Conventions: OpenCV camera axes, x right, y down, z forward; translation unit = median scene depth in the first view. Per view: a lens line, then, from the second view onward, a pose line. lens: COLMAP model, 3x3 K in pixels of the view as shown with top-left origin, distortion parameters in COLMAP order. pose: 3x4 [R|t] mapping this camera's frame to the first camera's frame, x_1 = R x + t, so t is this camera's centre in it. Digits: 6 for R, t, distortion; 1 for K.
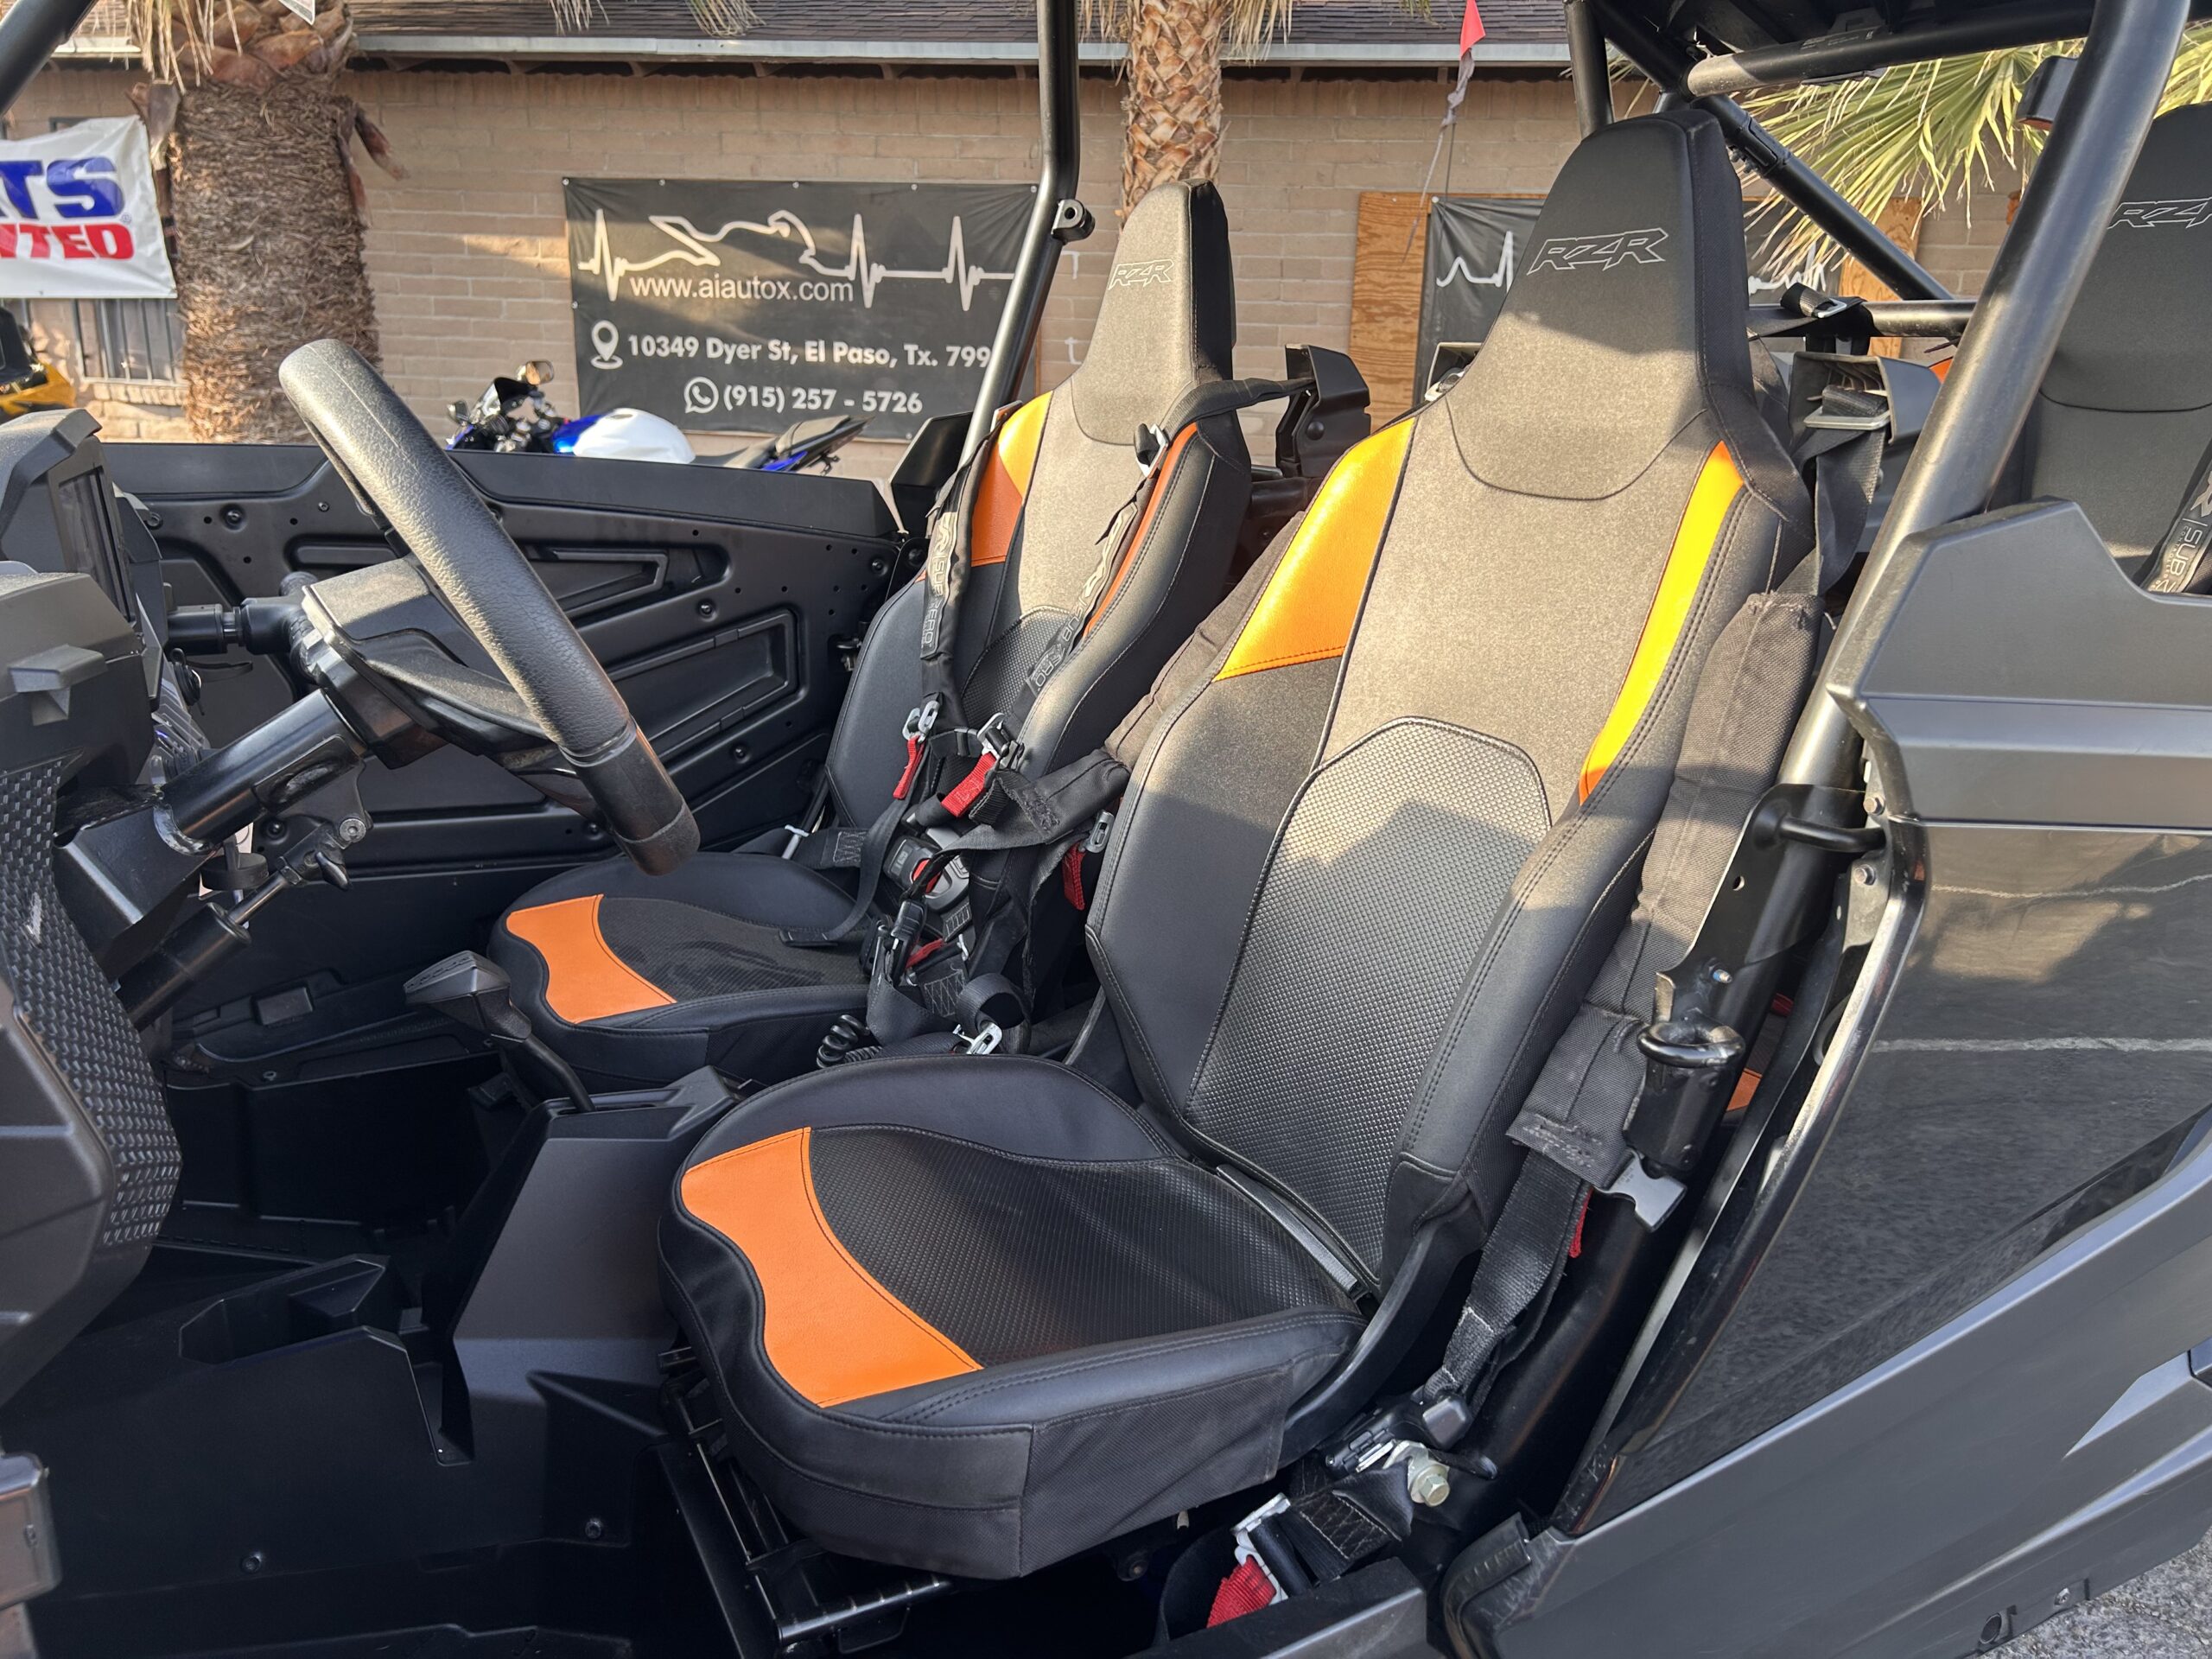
lens RADIAL K [[1643.1, 0, 1115.1], [0, 1643.1, 832.2], [0, 0, 1]] dist [0.056166, -0.070576]
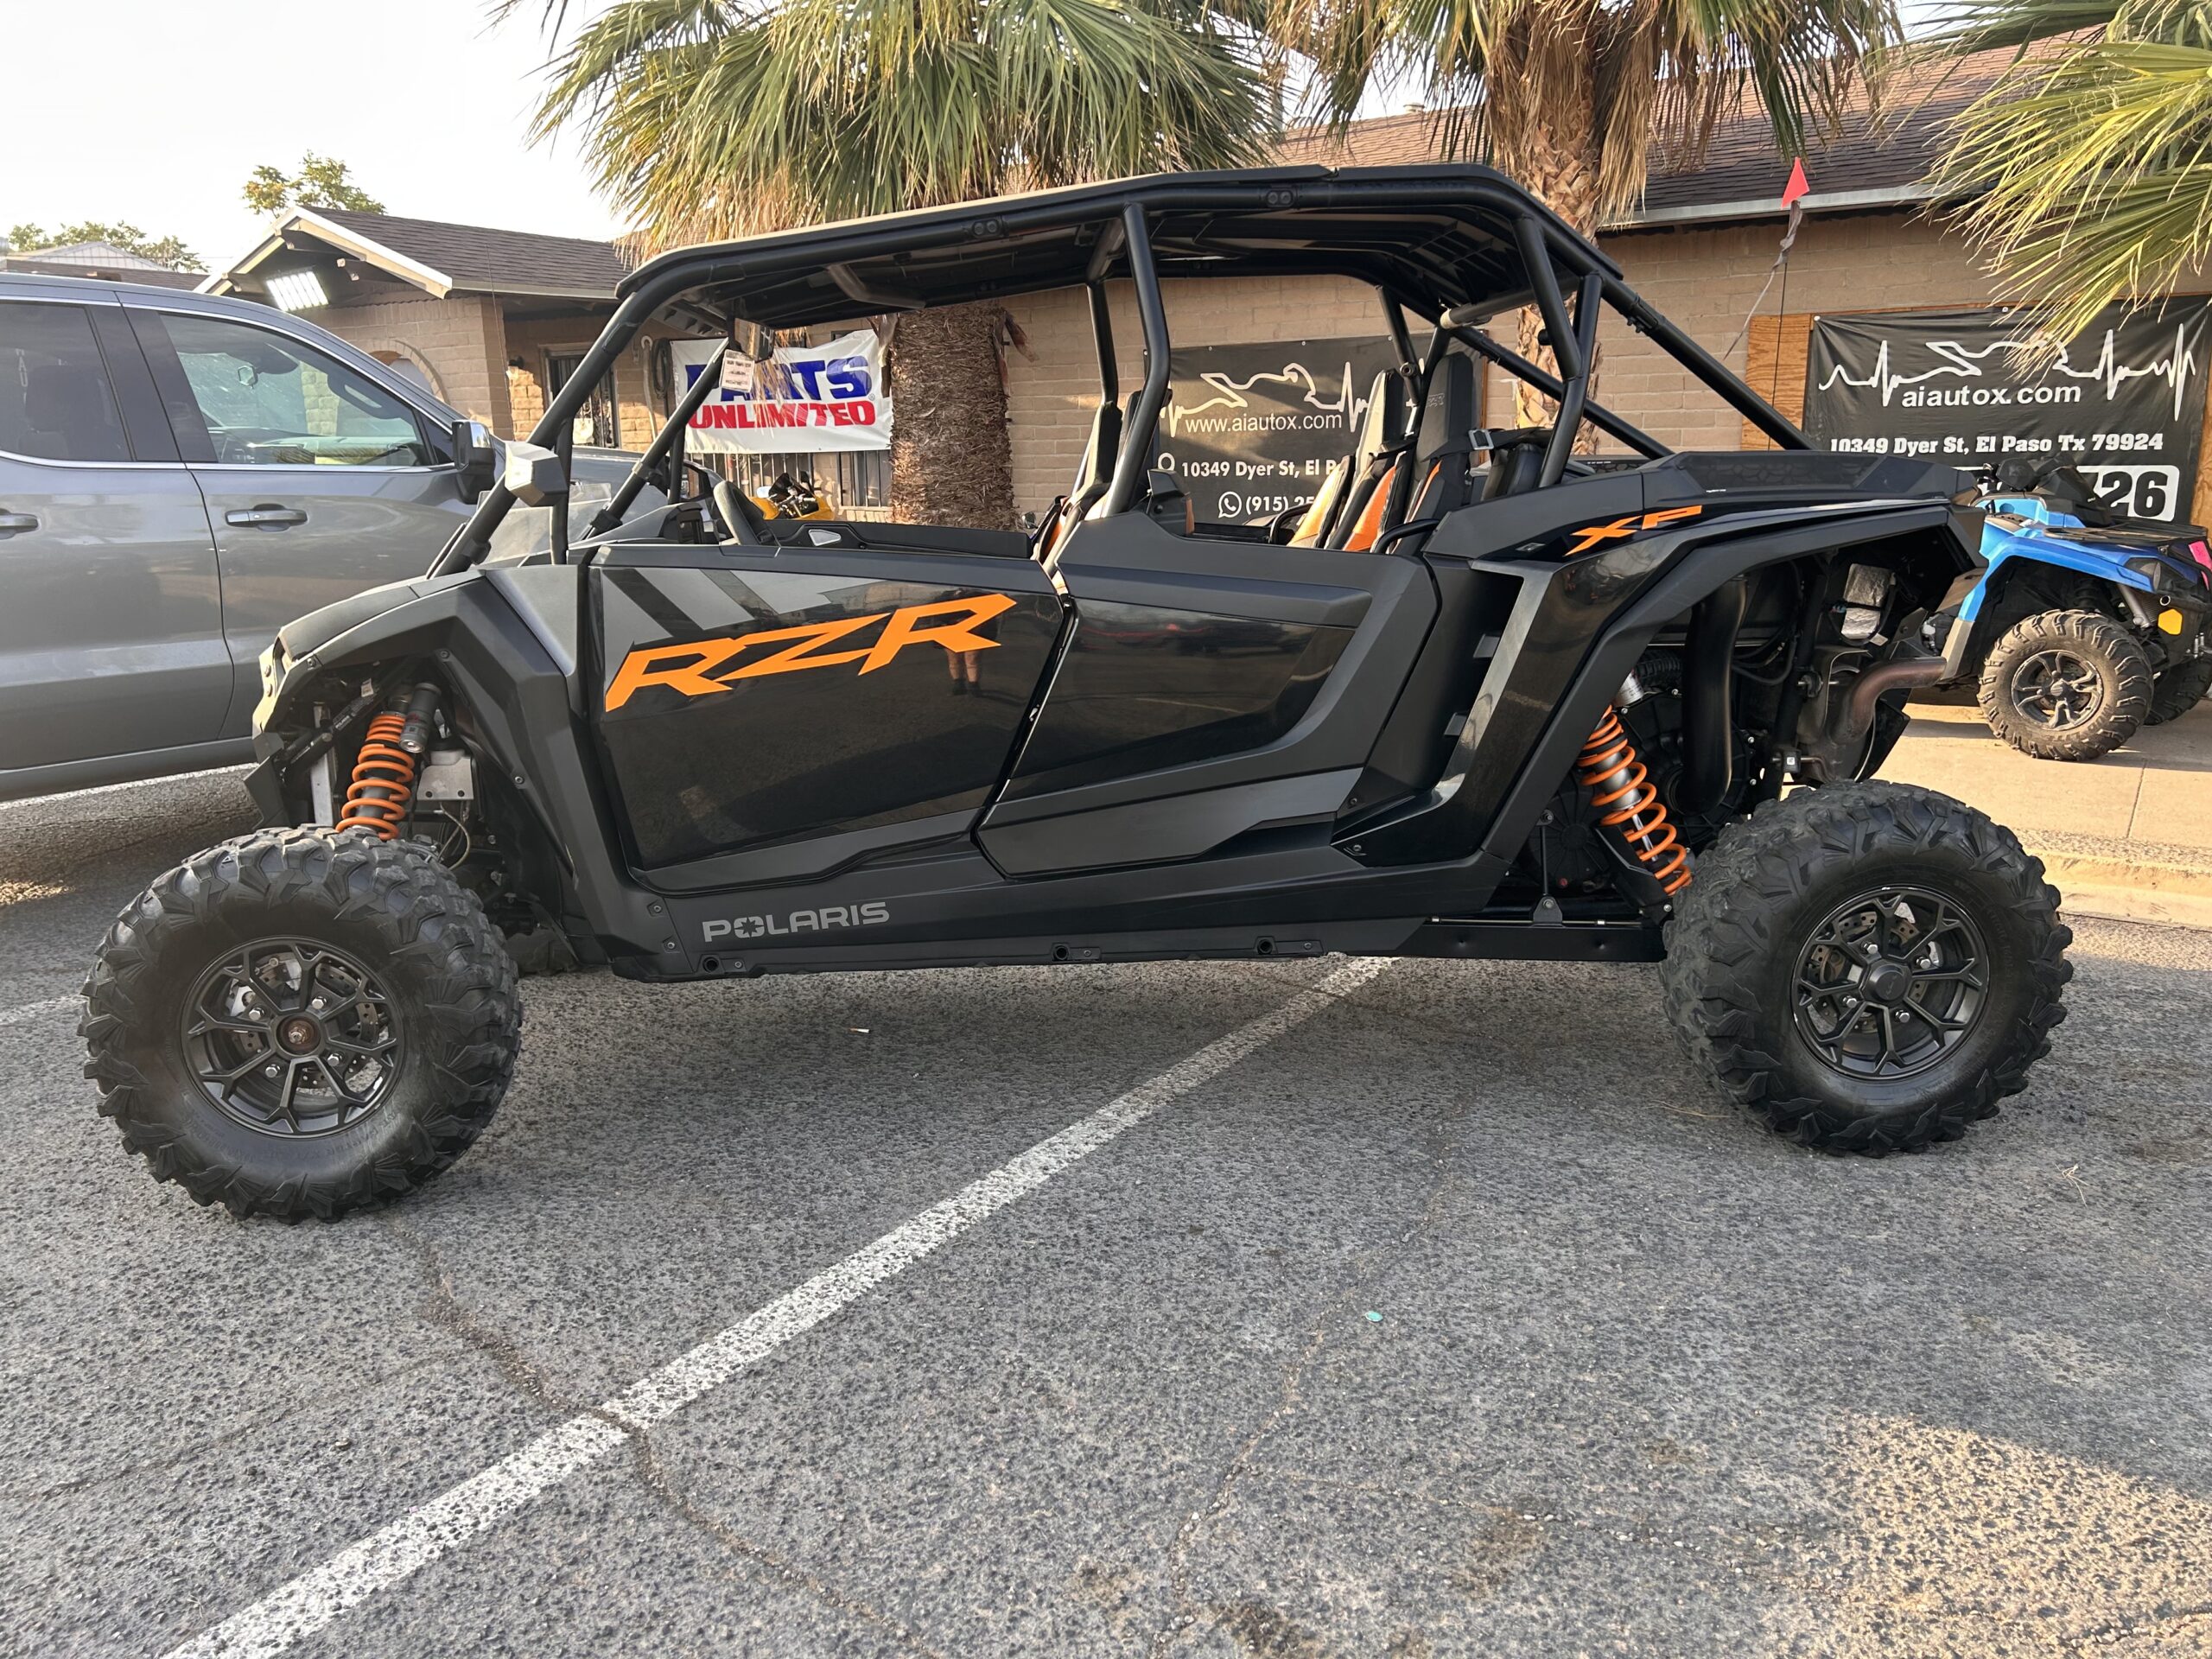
lens RADIAL K [[1643.1, 0, 1115.1], [0, 1643.1, 832.2], [0, 0, 1]] dist [0.056166, -0.070576]
pose [[0.916663, 0.048594, -0.396697, 0.206723], [-0.074202, 0.996016, -0.049452, 0.070479], [0.392713, 0.074766, 0.916617, -0.228667]]
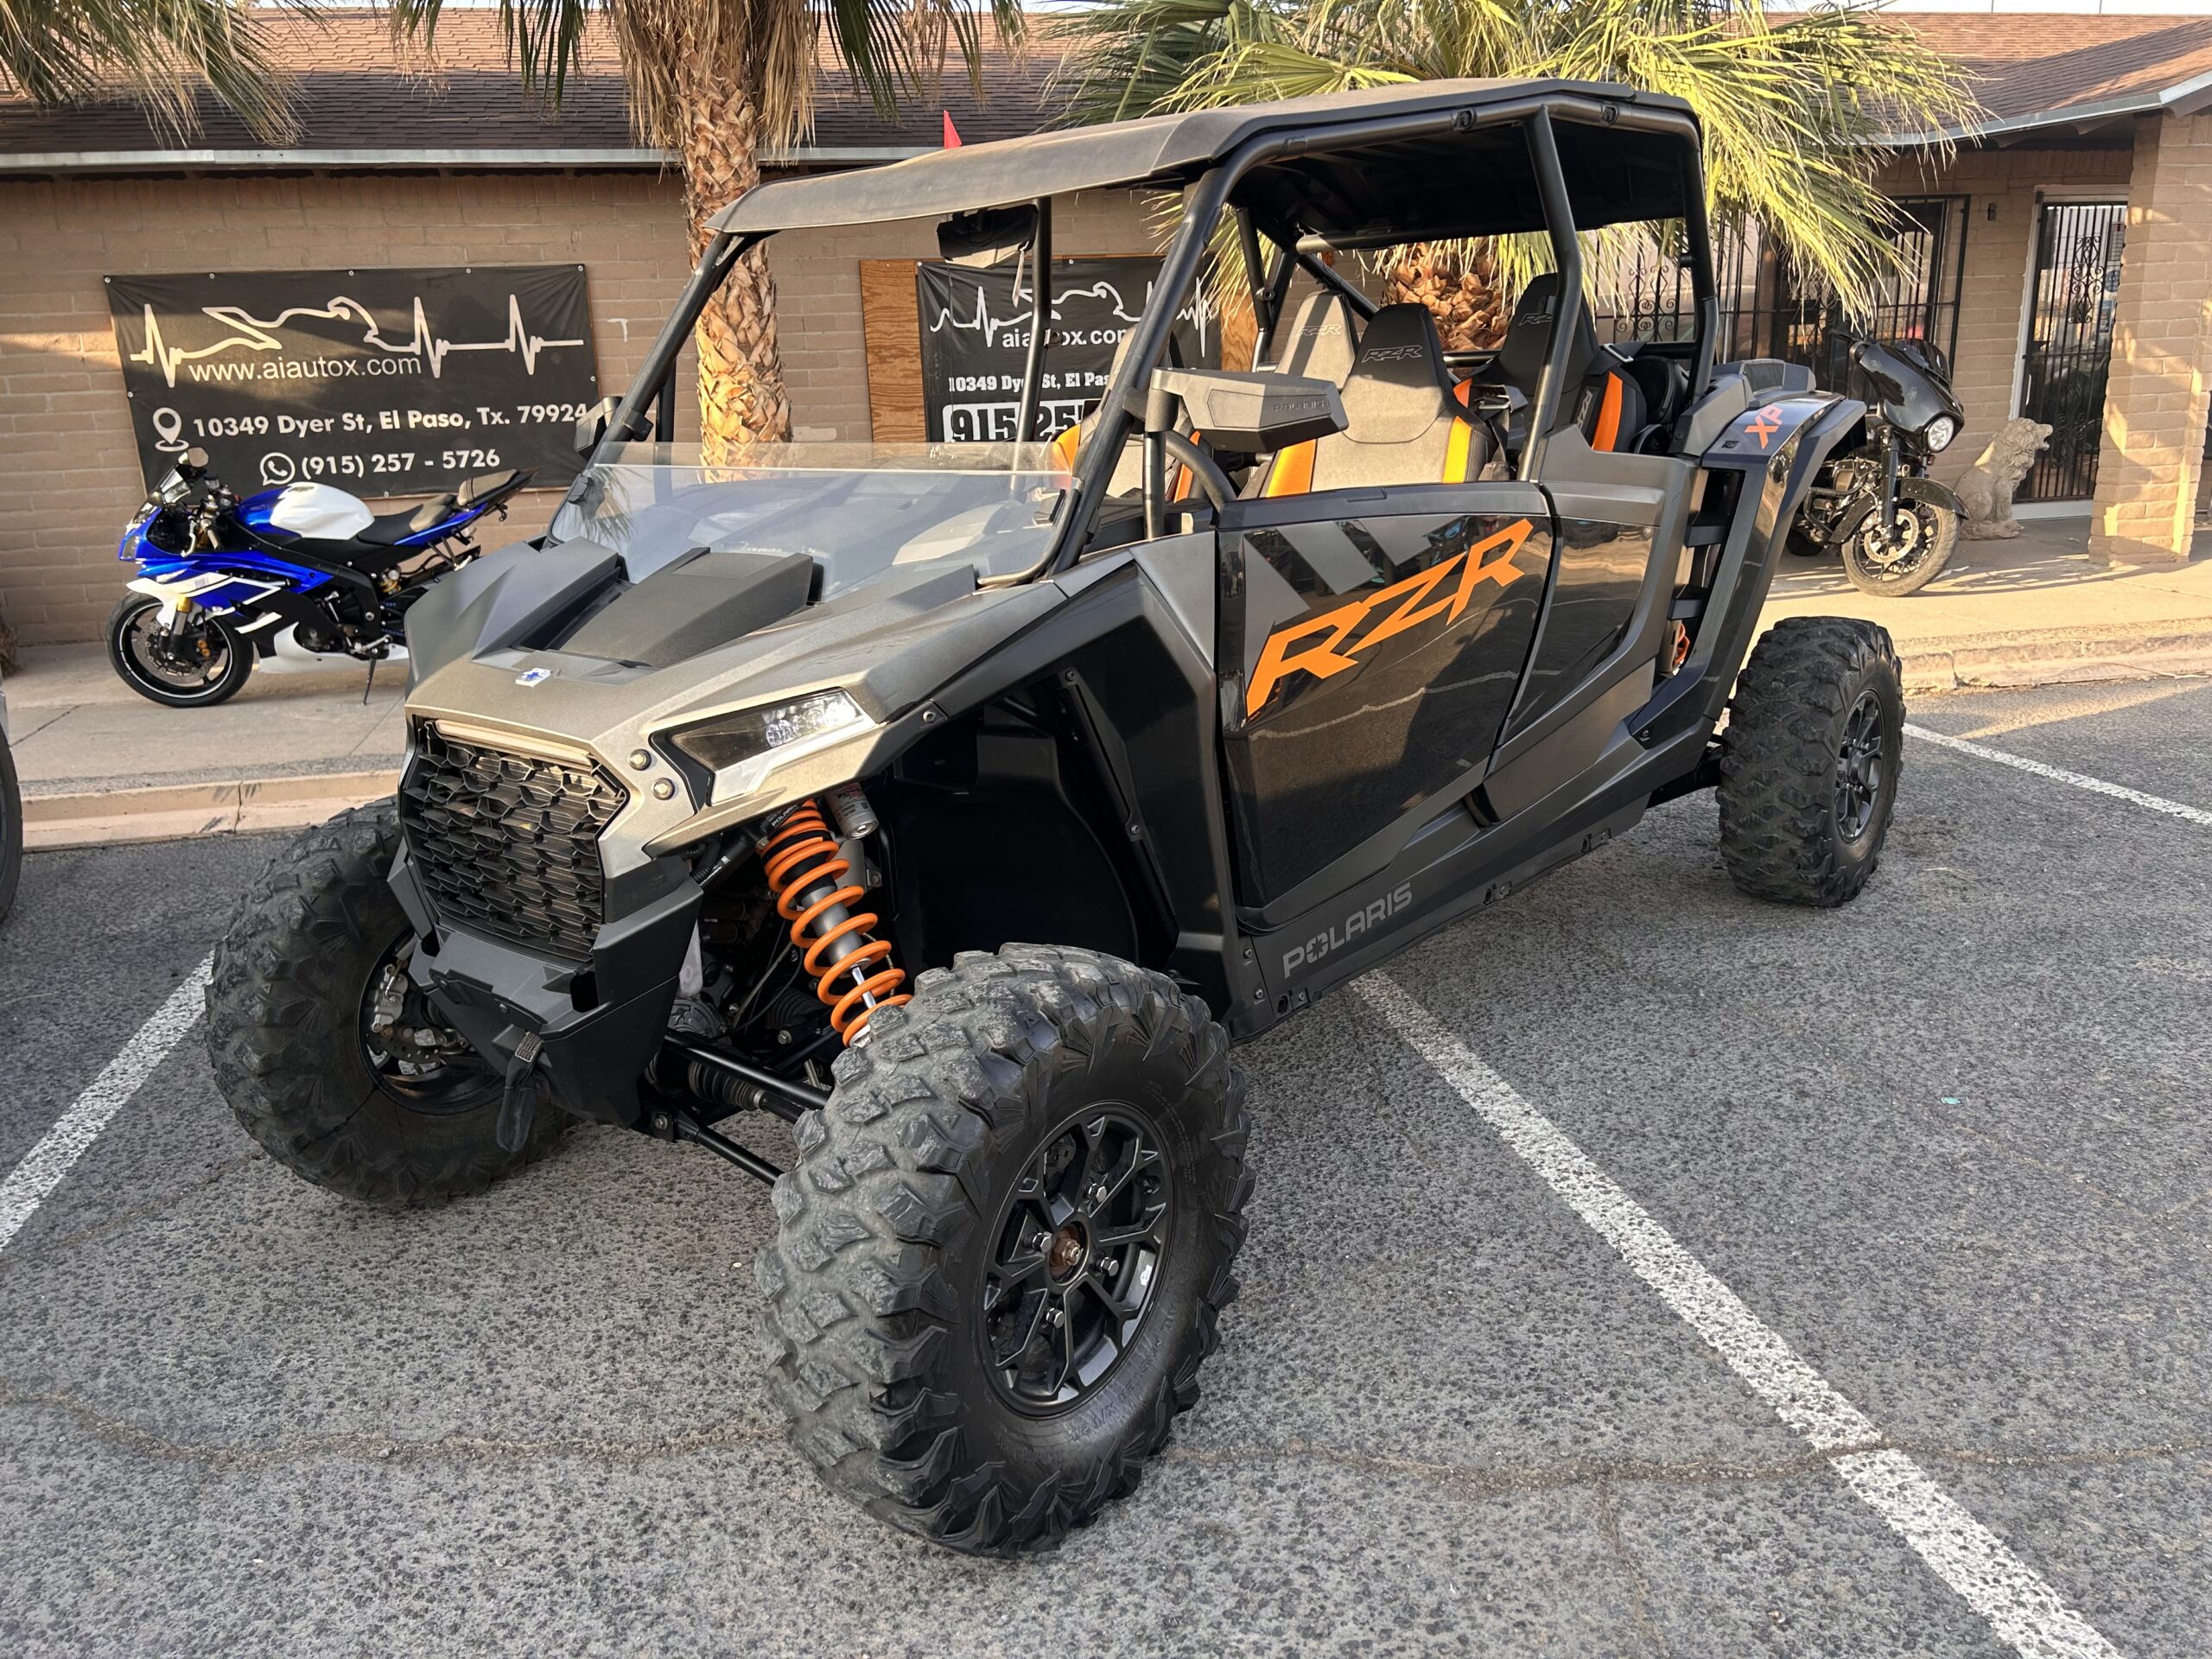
lens RADIAL K [[1646.2, 0, 1097.8], [0, 1646.2, 834.4], [0, 0, 1]] dist [0.044952, -0.049732]
pose [[0.923379, -0.164297, 0.346954, -0.177499], [0.169020, 0.985469, 0.016831, 0.044856], [-0.344678, 0.043101, 0.937731, -0.197106]]
